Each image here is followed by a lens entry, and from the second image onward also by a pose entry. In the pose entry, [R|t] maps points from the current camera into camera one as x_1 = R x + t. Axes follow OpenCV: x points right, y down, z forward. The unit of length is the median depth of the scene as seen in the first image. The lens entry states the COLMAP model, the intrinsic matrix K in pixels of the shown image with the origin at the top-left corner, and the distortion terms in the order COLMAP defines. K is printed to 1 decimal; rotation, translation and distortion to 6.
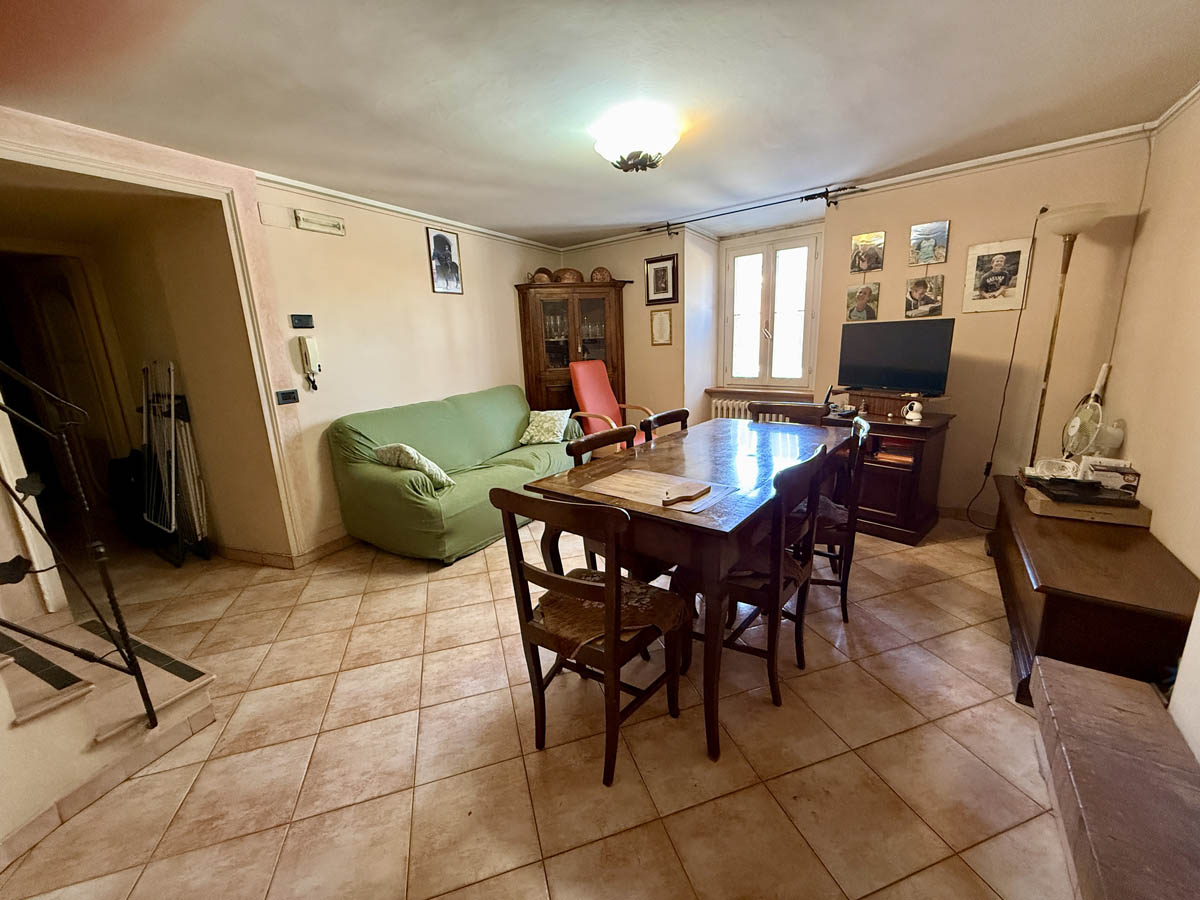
lens RADIAL K [[477.4, 0, 596.7], [0, 477.4, 449.6], [0, 0, 1]] dist [0.000083, -0.000154]
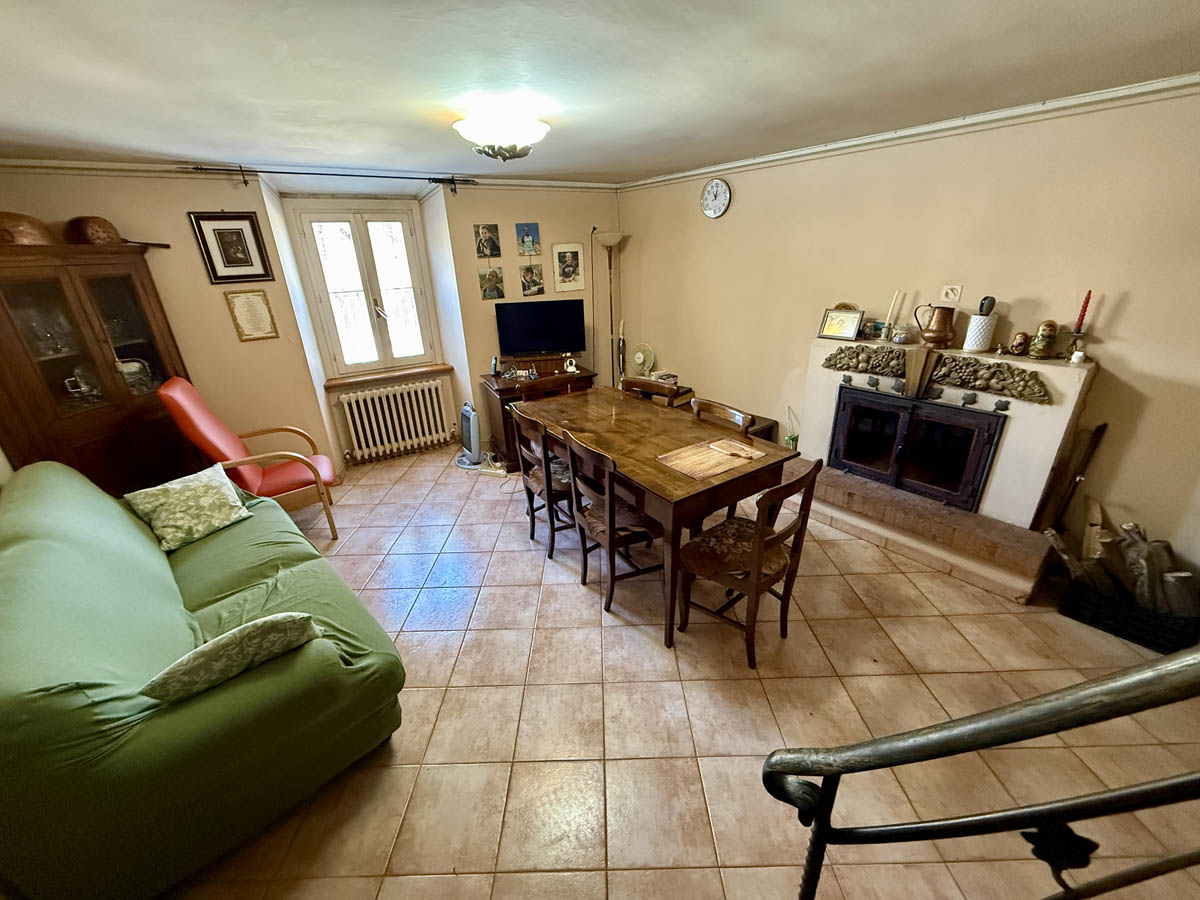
lens RADIAL K [[477.4, 0, 596.7], [0, 477.4, 449.6], [0, 0, 1]] dist [0.000083, -0.000154]
pose [[0.295929, -0.339975, 0.892661, -0.667668], [0.242122, 0.930696, 0.274194, -0.220881], [-0.924015, 0.134990, 0.357735, 0.462882]]
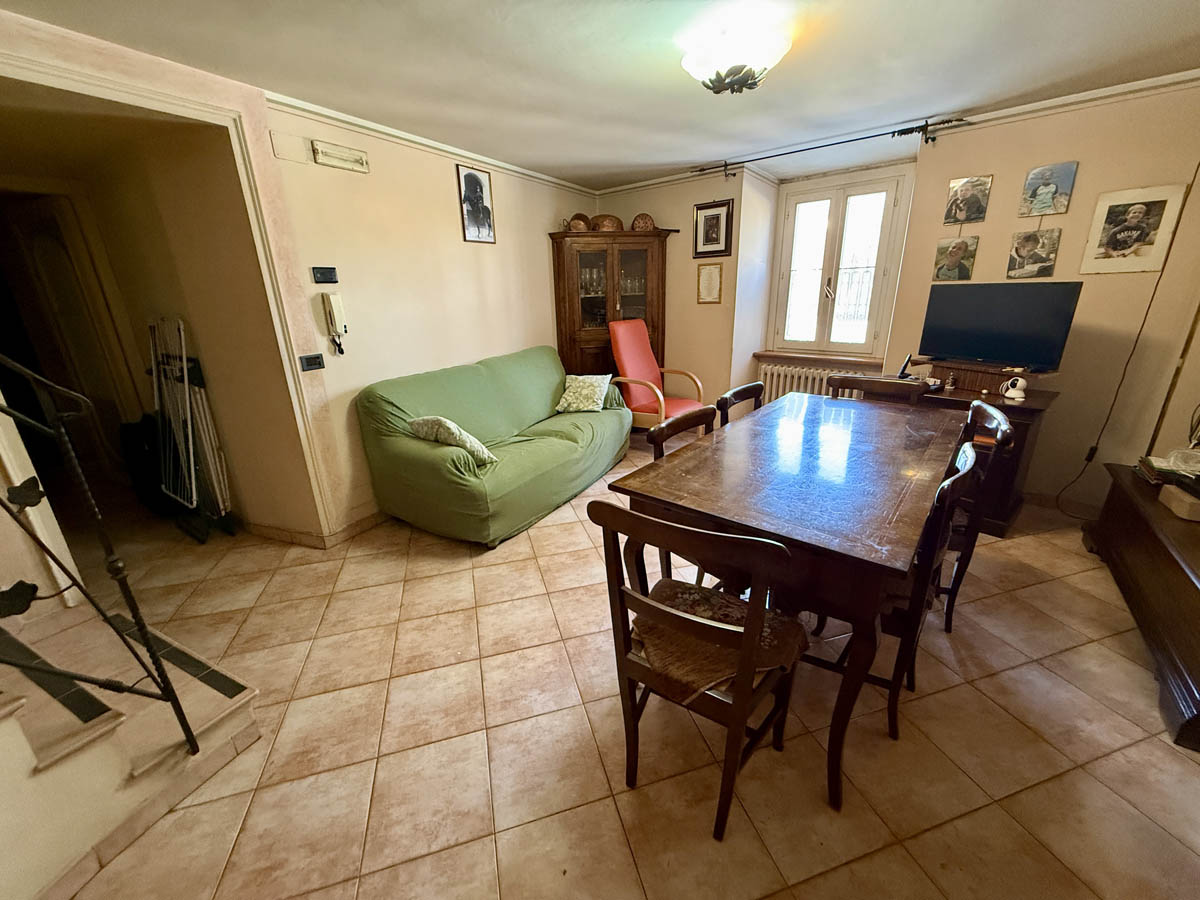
lens RADIAL K [[477.4, 0, 596.7], [0, 477.4, 449.6], [0, 0, 1]] dist [0.000083, -0.000154]
pose [[0.999785, 0.016960, -0.011895, -0.099793], [-0.015730, 0.995176, 0.096832, -0.041645], [0.013480, -0.096625, 0.995230, 0.100442]]
